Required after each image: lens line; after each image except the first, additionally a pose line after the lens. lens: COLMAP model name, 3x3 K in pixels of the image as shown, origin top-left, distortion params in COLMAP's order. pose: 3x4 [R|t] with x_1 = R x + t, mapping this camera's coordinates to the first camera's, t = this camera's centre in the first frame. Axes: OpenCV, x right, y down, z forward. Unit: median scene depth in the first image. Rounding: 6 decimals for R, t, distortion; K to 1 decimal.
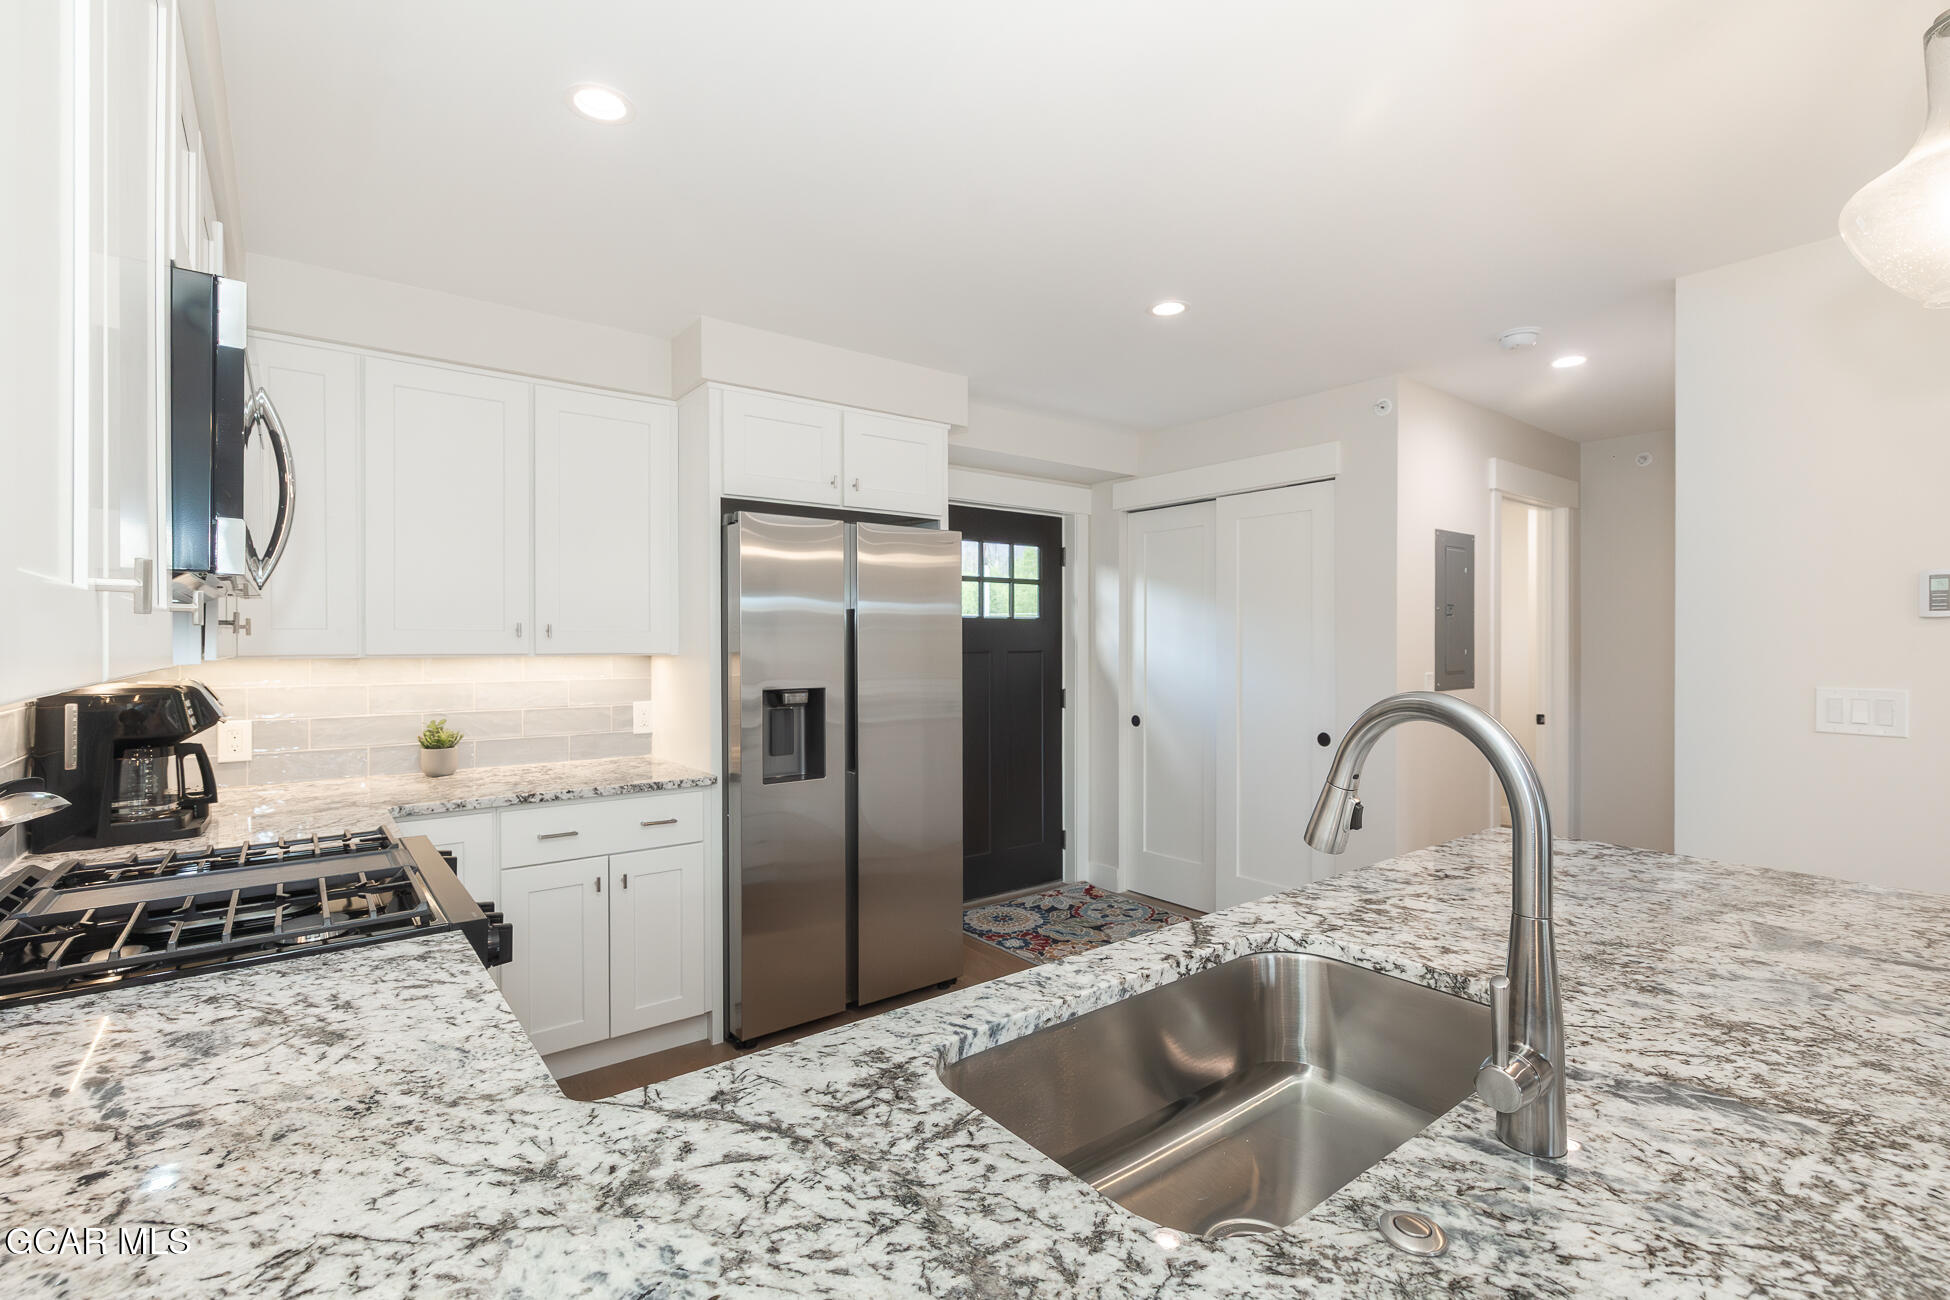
lens RADIAL K [[875.0, 0, 960.9], [0, 875.0, 641.4], [0, 0, 1]] dist [0.001164, -0.000599]
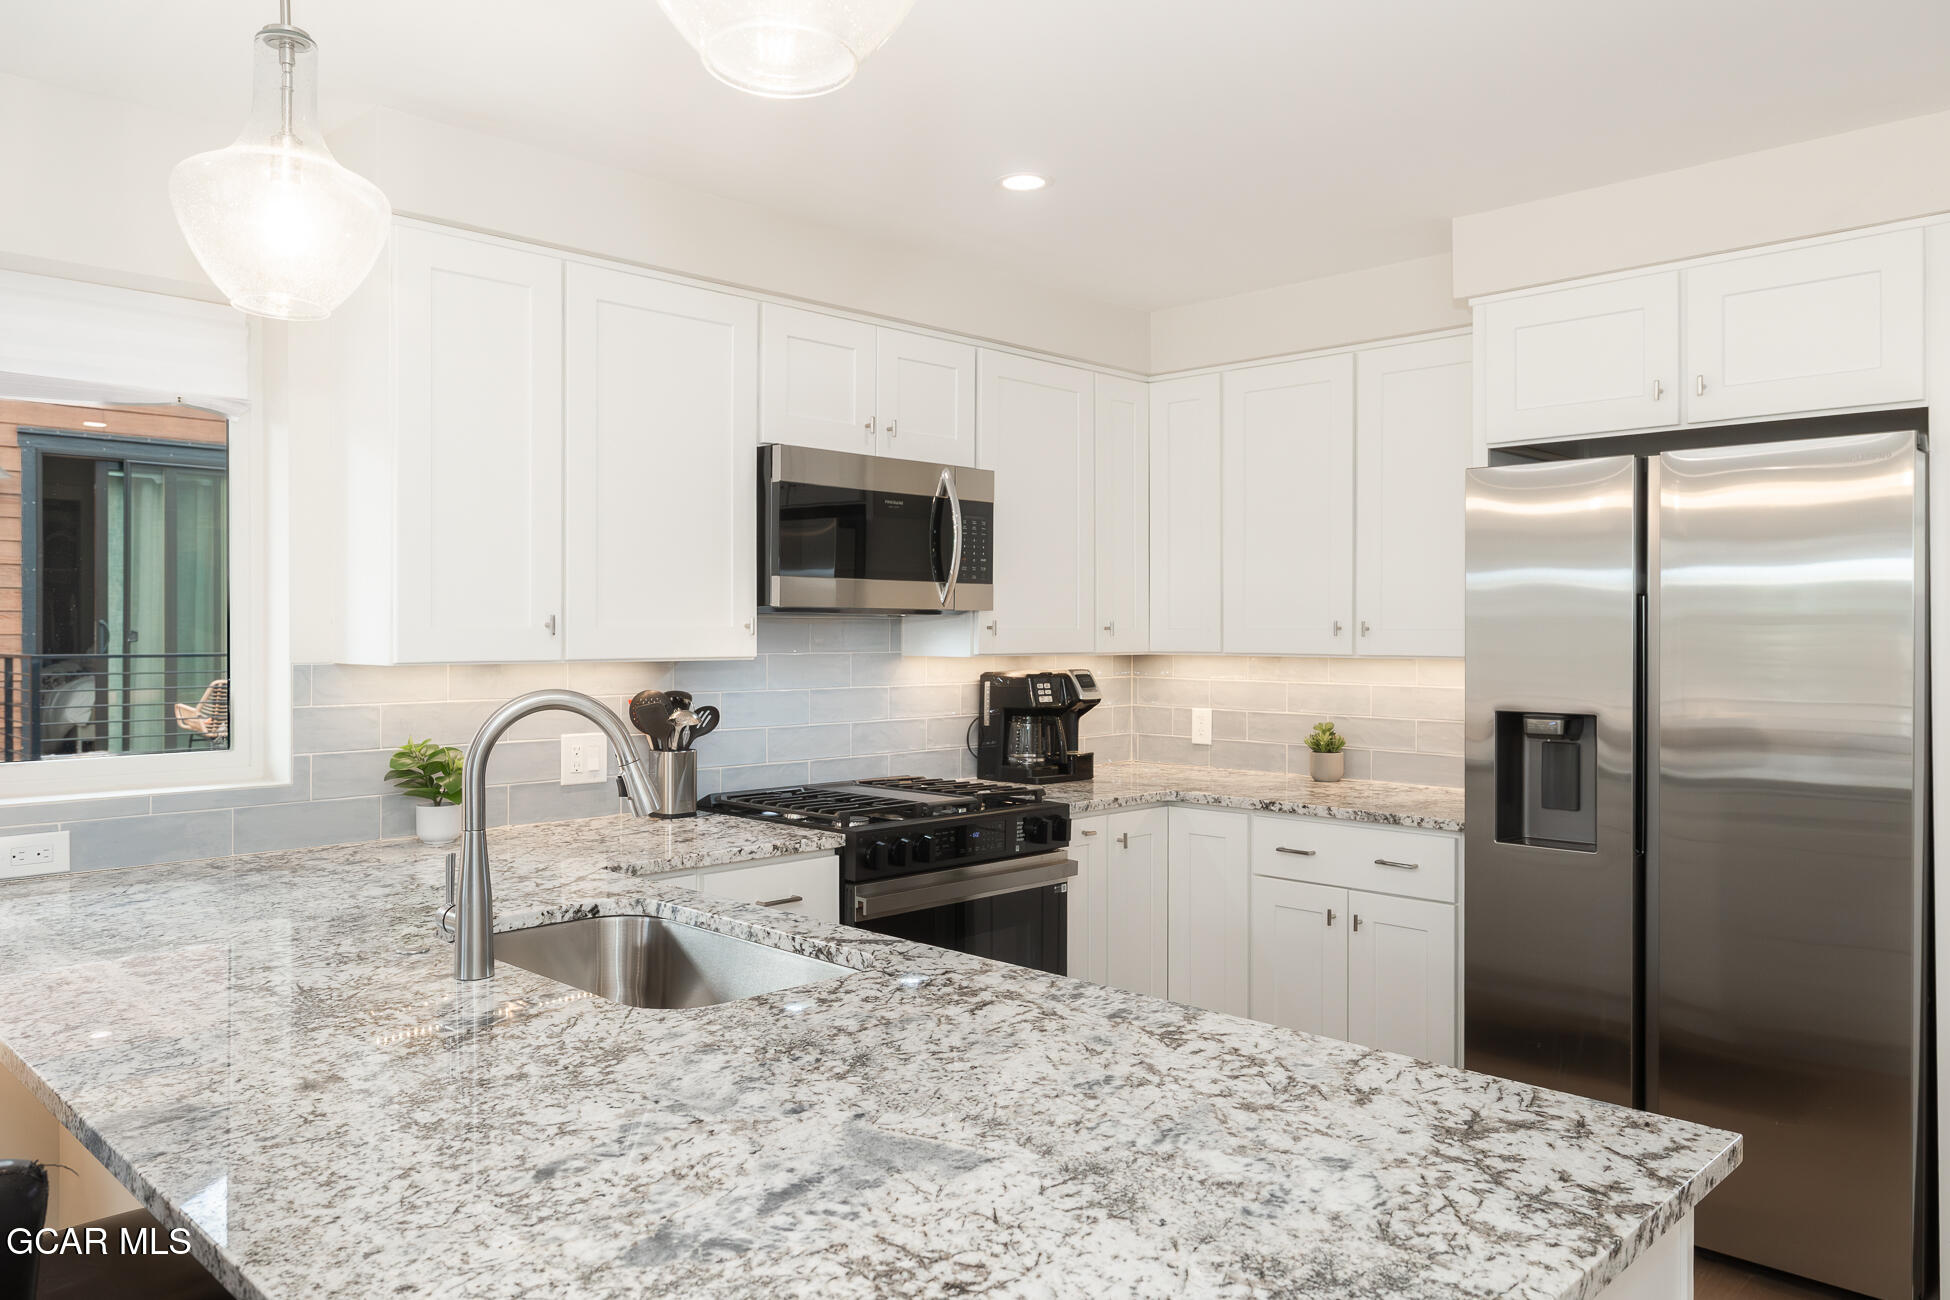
lens RADIAL K [[1370.5, 0, 932.3], [0, 1370.5, 633.2], [0, 0, 1]] dist [-0.003314, -0.002405]
pose [[0.124131, 0.001614, -0.992265, 0.845877], [0.001950, 0.999996, 0.001870, -0.011142], [0.992264, -0.002167, 0.124128, 0.402683]]
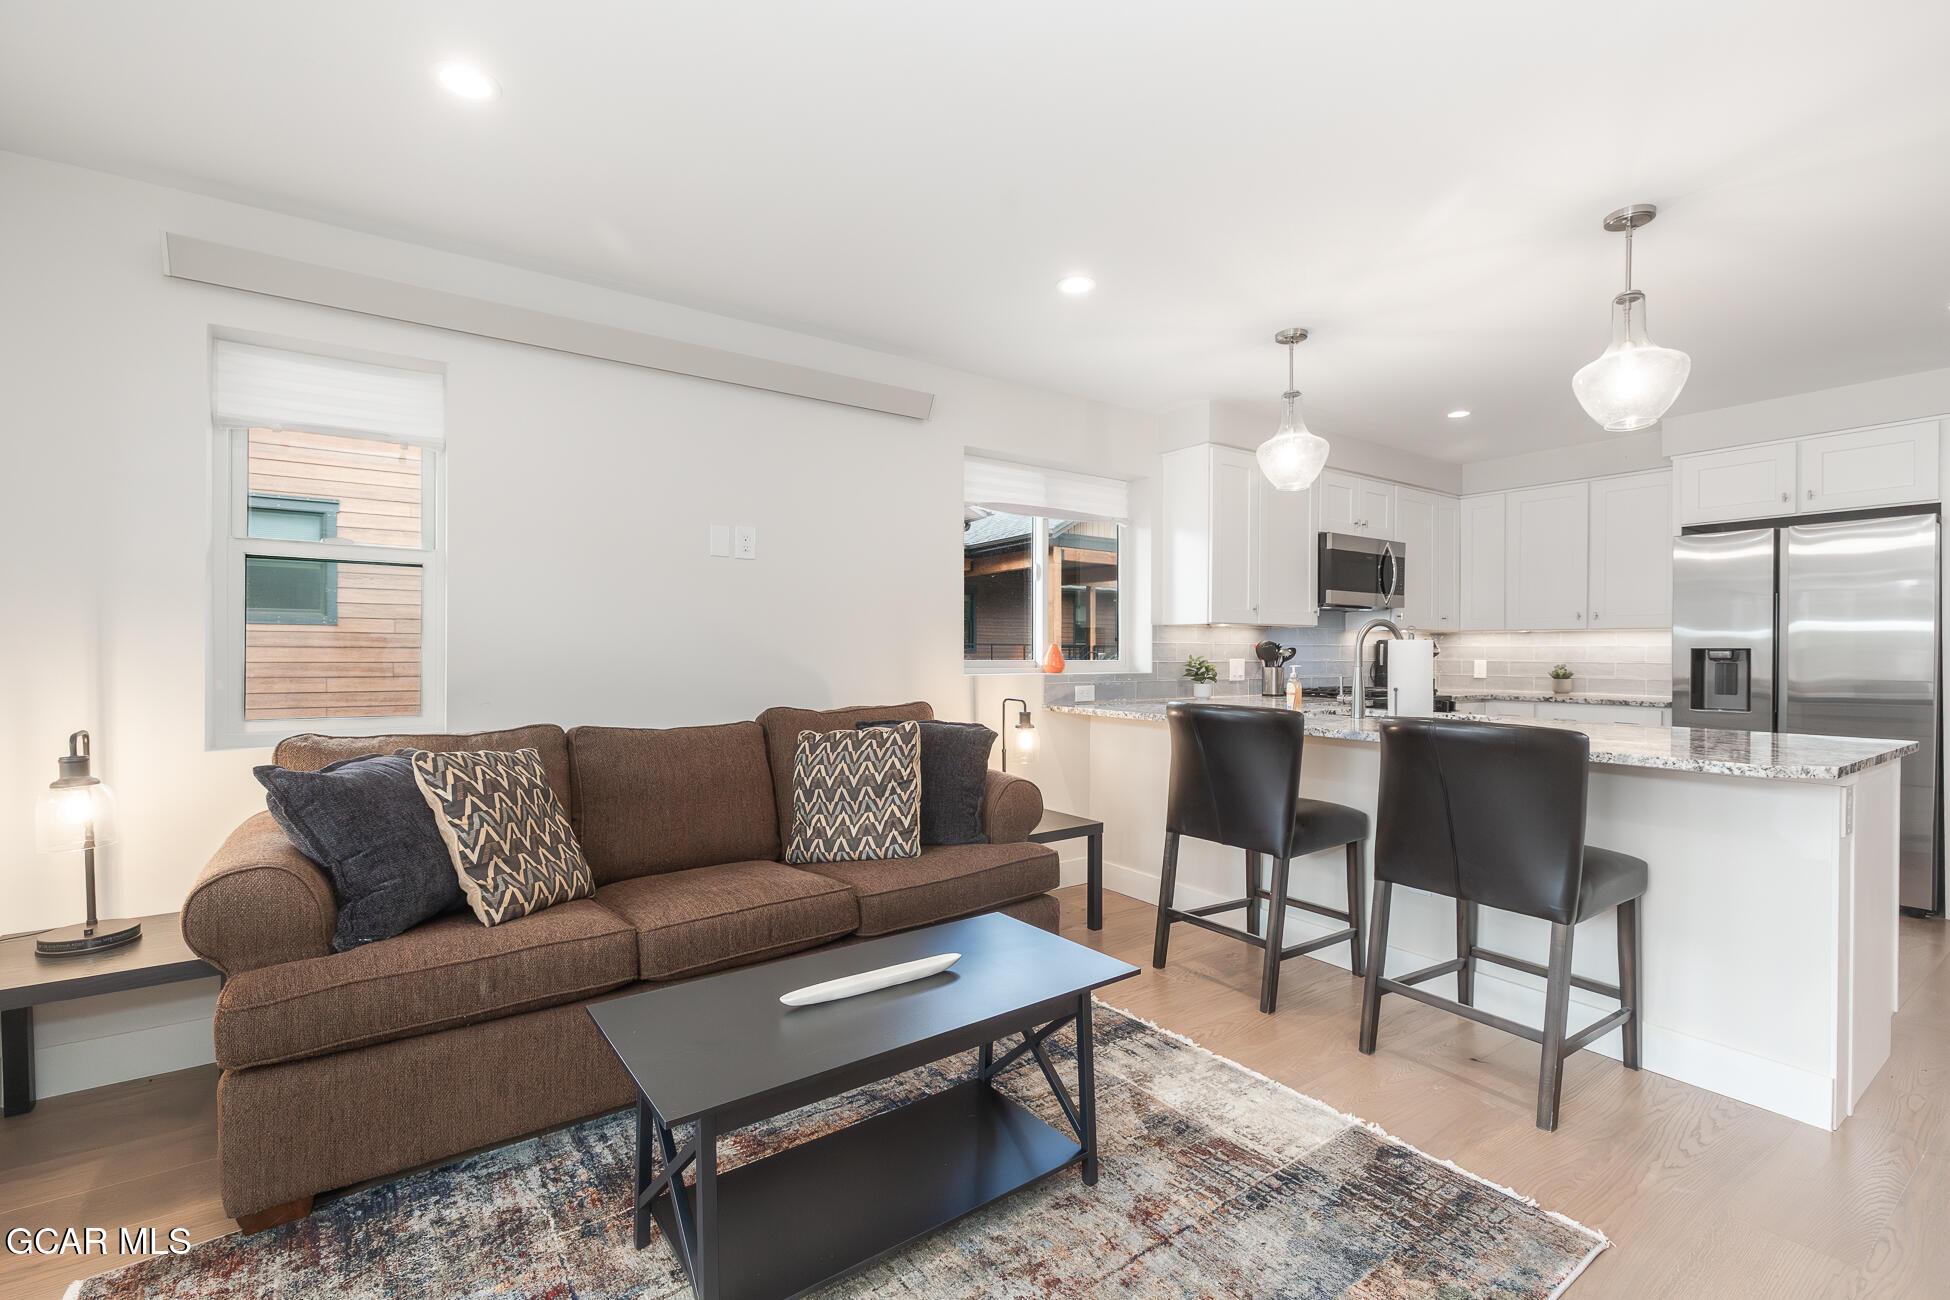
lens RADIAL K [[834.3, 0, 973.7], [0, 834.3, 655.2], [0, 0, 1]] dist [0.001273, 0.000055]
pose [[-0.051510, 0.007193, -0.998647, 1.337366], [-0.001442, 0.999972, 0.007277, 0.059137], [0.998671, 0.001815, -0.051498, -0.200522]]
